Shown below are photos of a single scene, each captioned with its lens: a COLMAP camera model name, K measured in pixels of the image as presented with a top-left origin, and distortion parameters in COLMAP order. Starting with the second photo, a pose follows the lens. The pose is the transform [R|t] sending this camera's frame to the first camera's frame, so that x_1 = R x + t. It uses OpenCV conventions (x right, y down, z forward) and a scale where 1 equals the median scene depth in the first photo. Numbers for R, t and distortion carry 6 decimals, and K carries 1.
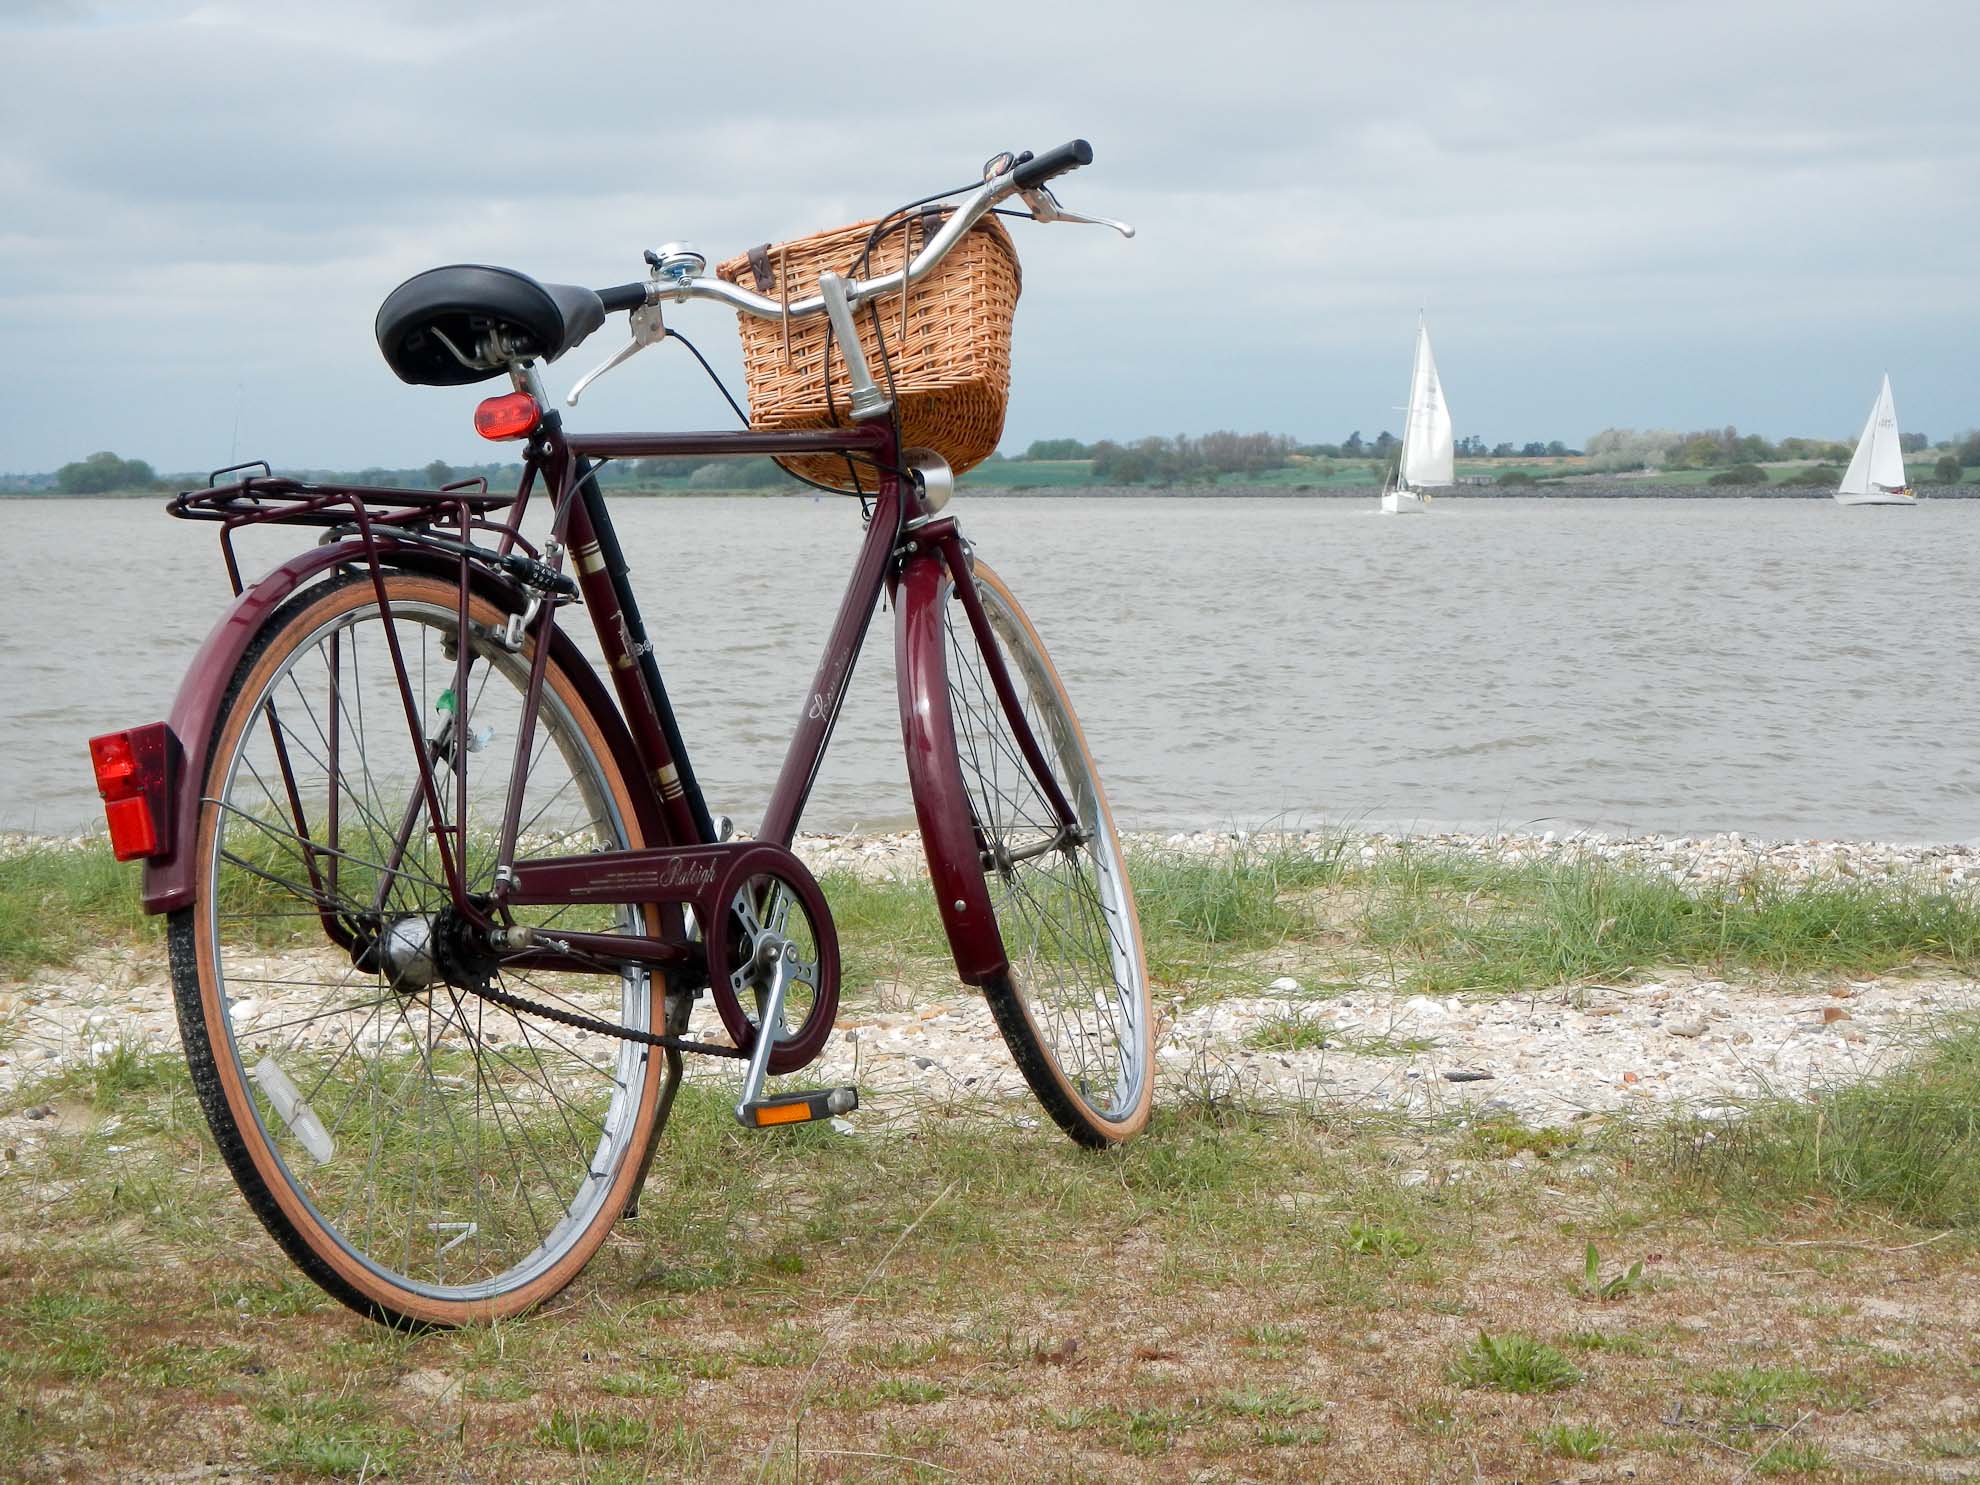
lens RADIAL K [[4524.7, 0, 990.4], [0, 4524.7, 738.9], [0, 0, 1]] dist [0.058255, 0.000000]
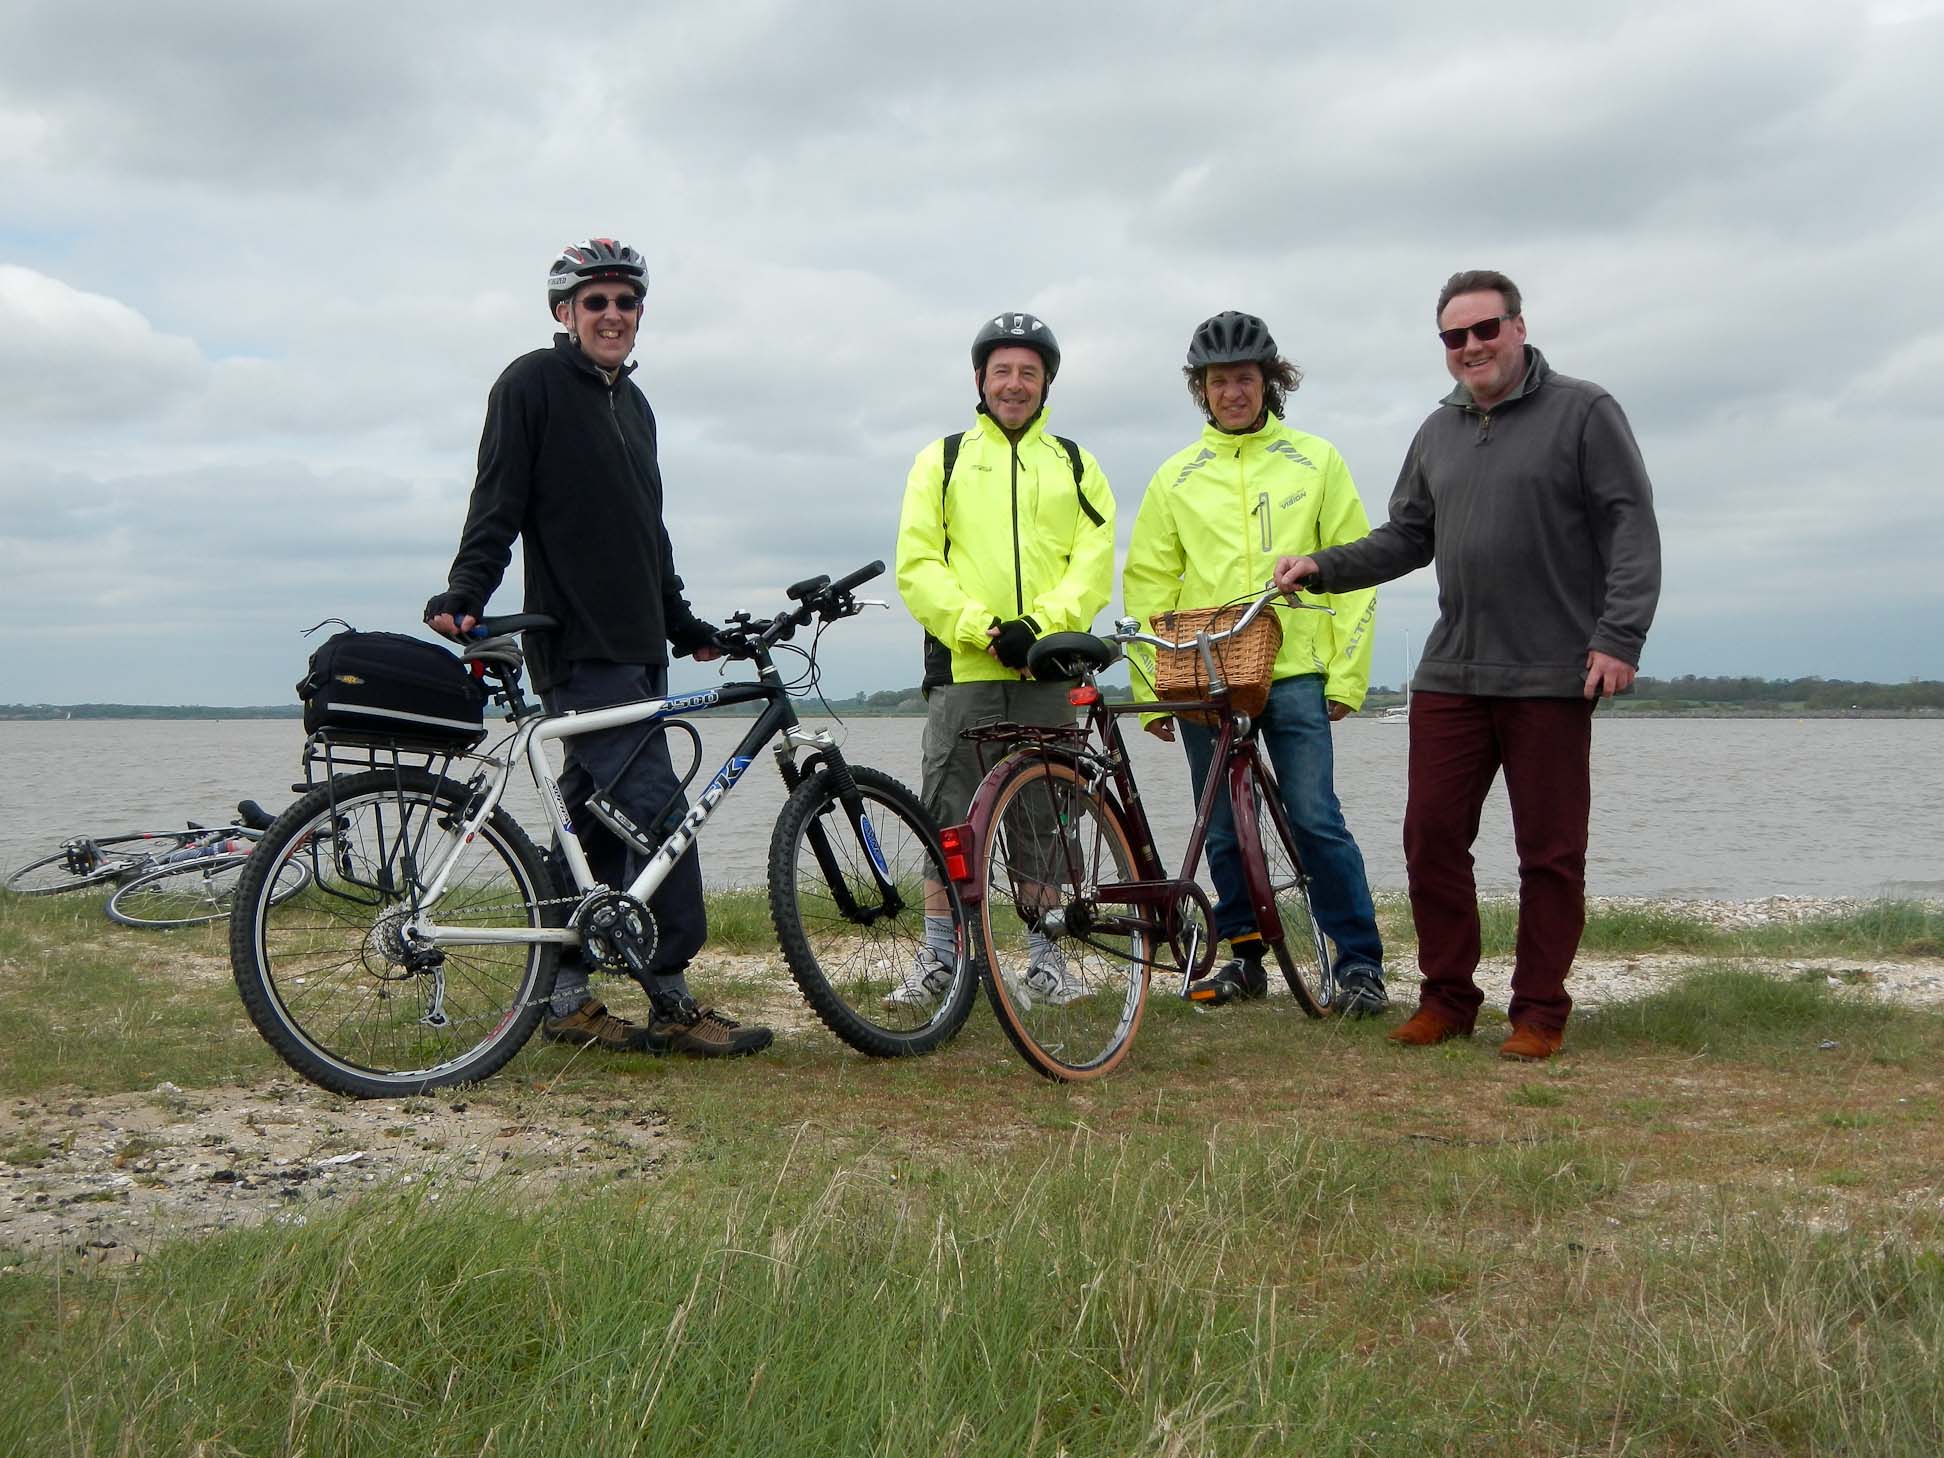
lens RADIAL K [[2433.8, 0, 971.8], [0, 2433.8, 734.2], [0, 0, 1]] dist [-0.023880, 0.000000]
pose [[0.998669, 0.001082, -0.051568, -0.097727], [-0.003561, 0.998841, -0.048005, 0.008913], [0.051456, 0.048124, 0.997515, -0.250933]]
